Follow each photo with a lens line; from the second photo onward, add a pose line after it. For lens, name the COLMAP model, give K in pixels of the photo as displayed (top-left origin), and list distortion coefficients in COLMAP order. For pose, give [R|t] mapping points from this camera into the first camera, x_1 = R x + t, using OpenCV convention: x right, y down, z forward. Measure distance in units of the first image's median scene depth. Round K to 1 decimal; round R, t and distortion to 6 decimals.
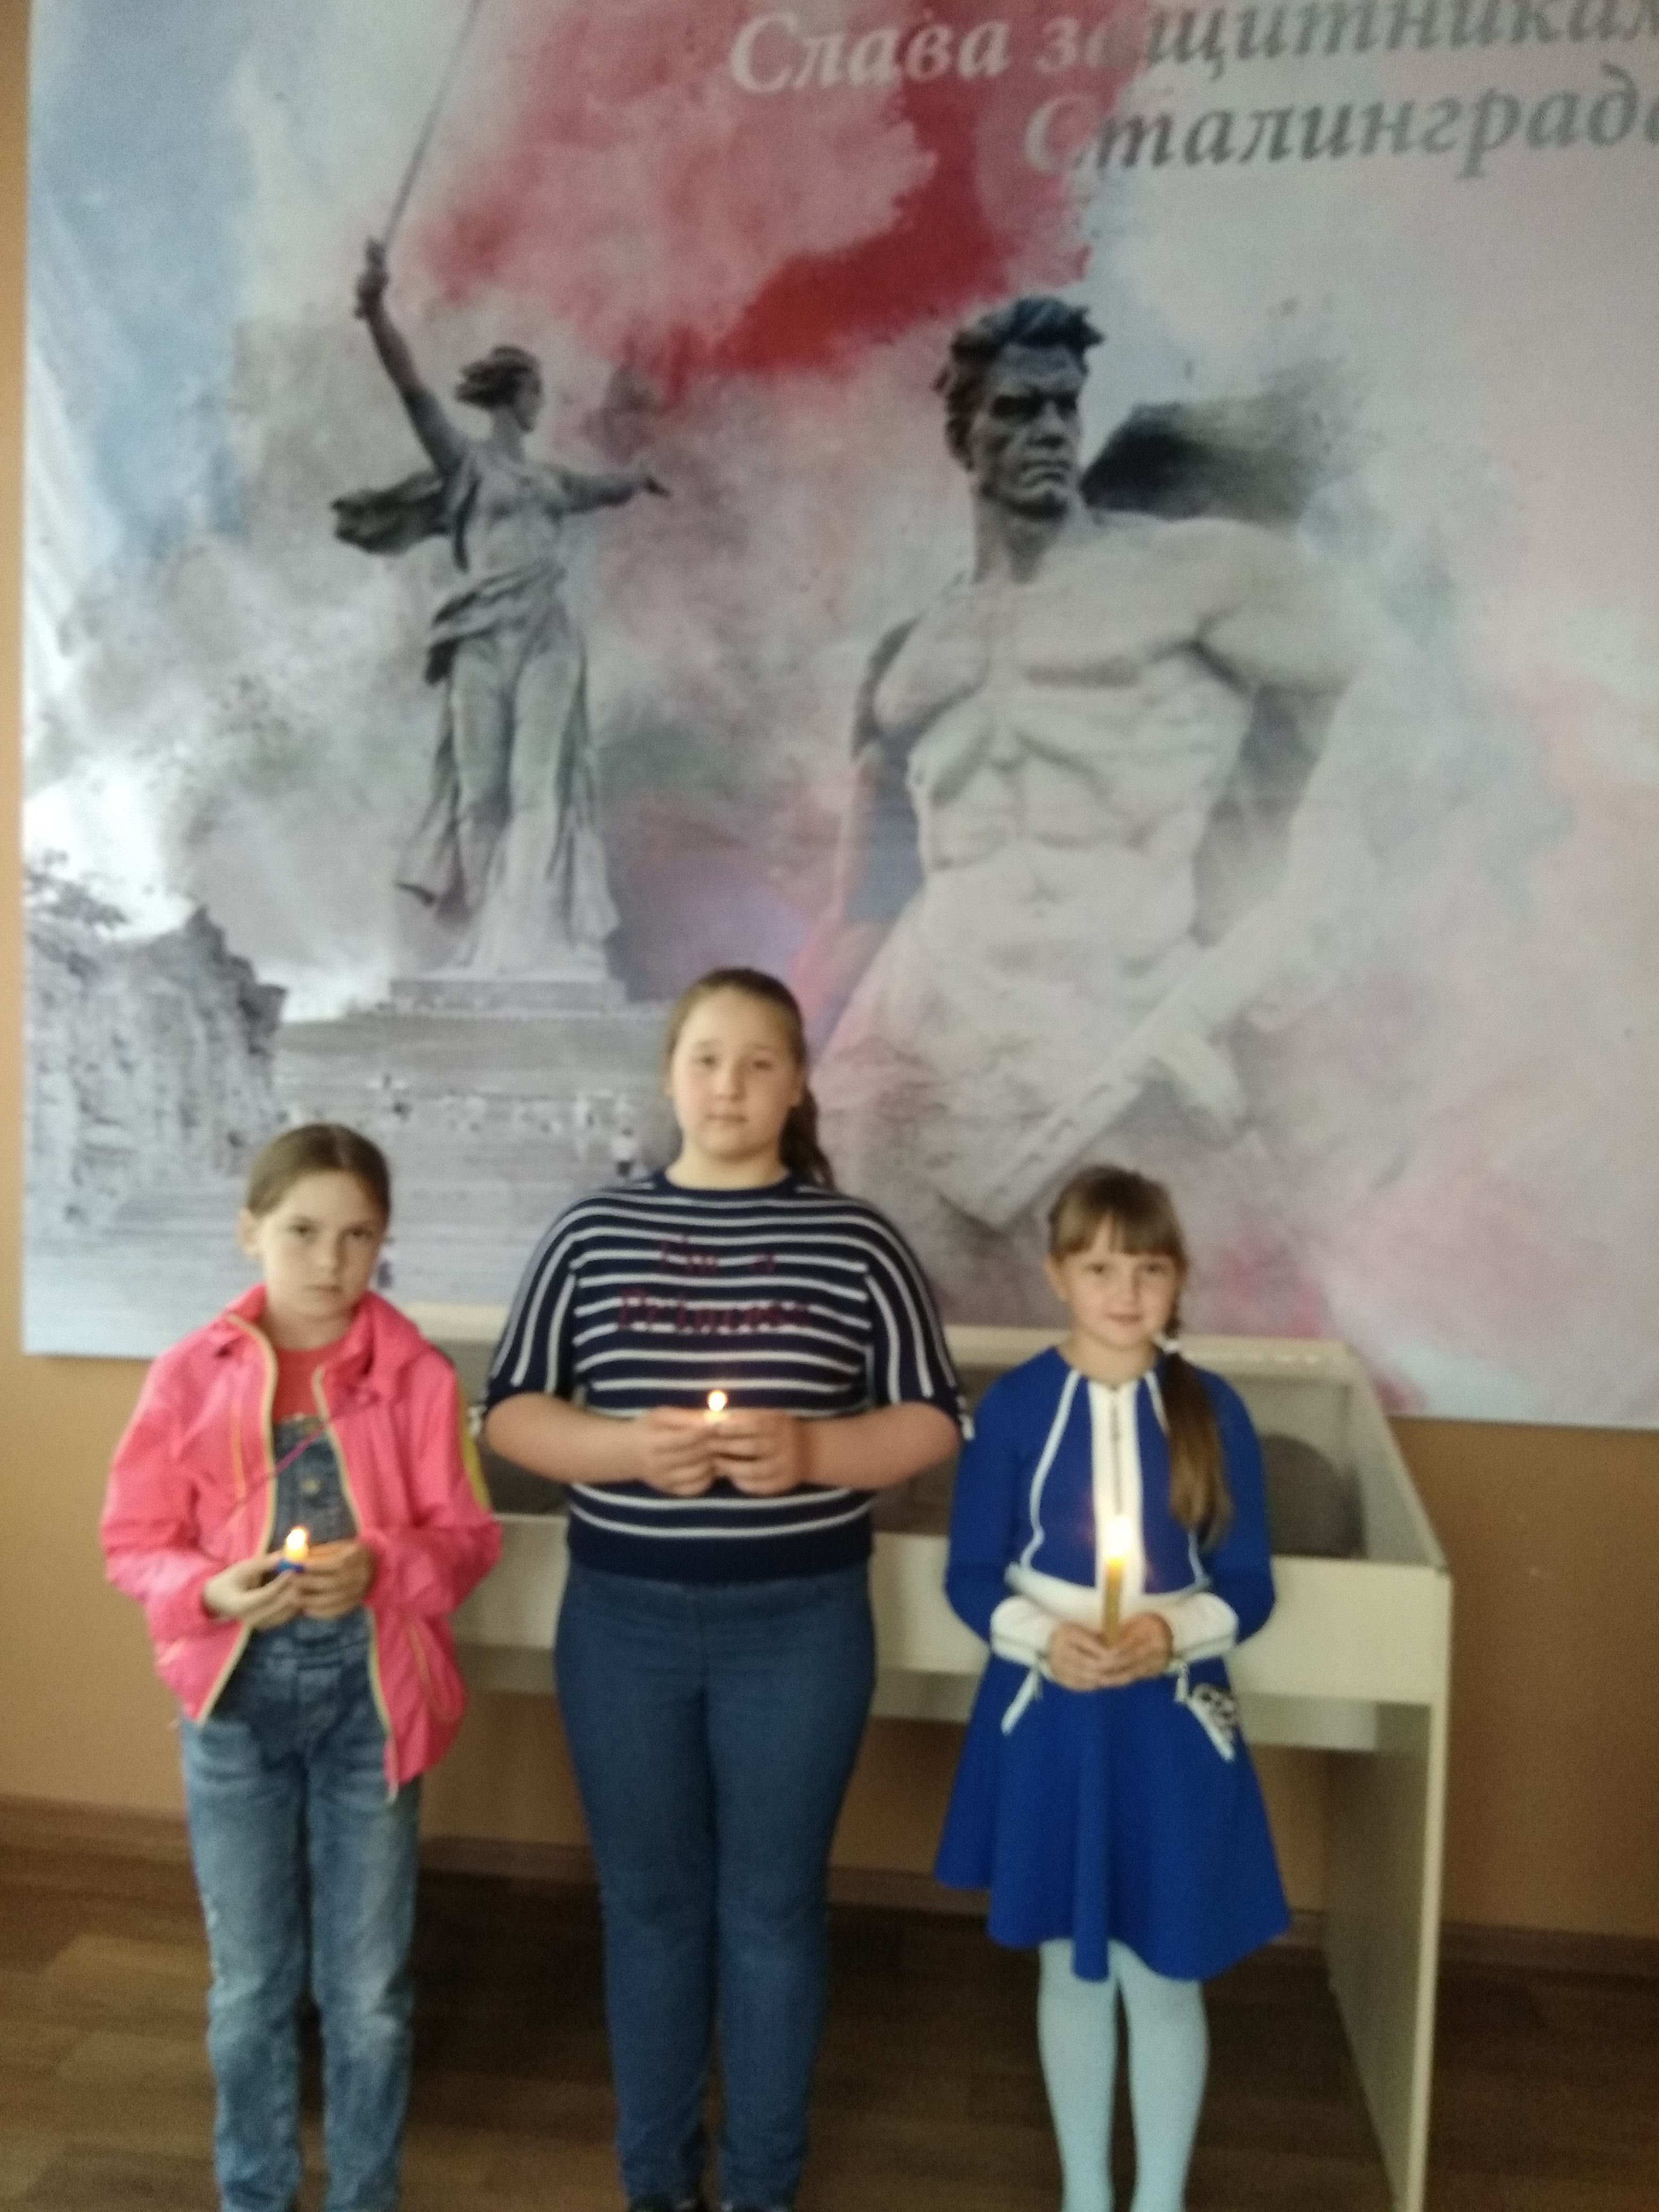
lens RADIAL K [[2177.7, 0, 826.7], [0, 2177.7, 1129.9], [0, 0, 1]] dist [0.103061, -0.241693]
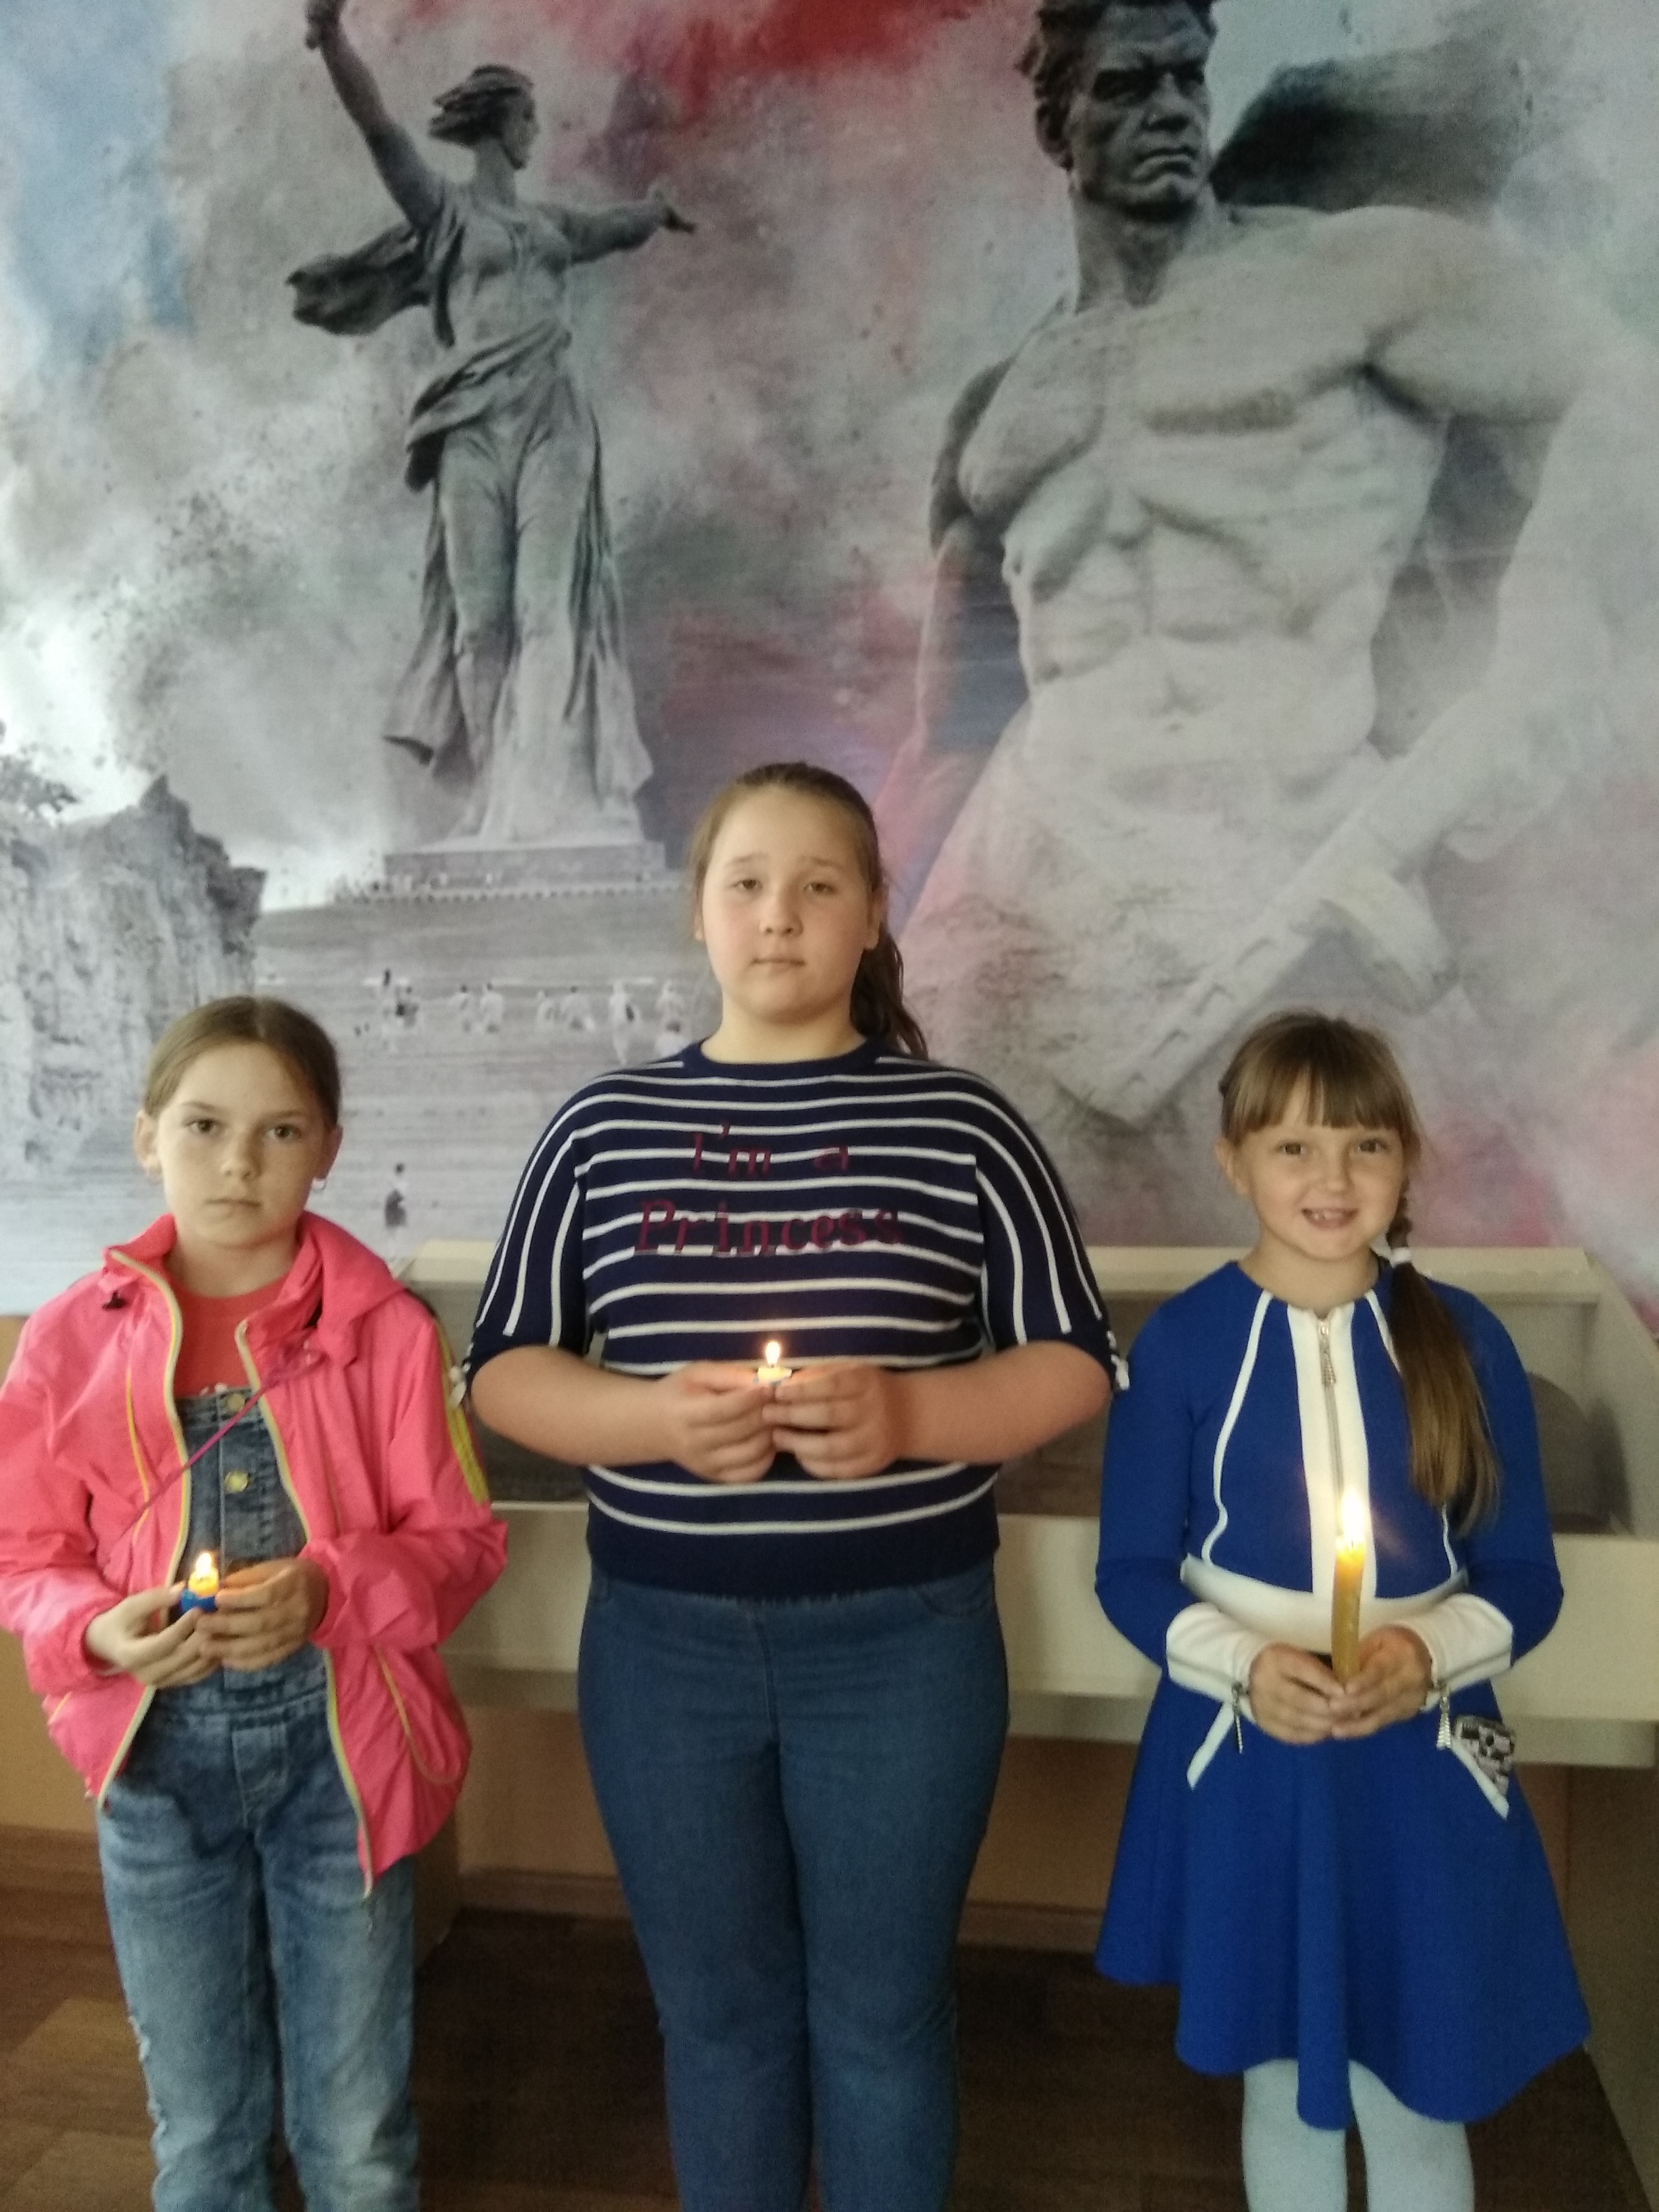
lens RADIAL K [[2037.0, 0, 794.7], [0, 2037.0, 1155.1], [0, 0, 1]] dist [0.119152, -0.294023]
pose [[0.997450, -0.036178, -0.061526, -0.000472], [0.038103, 0.998811, 0.030411, 0.028704], [0.060352, -0.032677, 0.997642, 0.238711]]
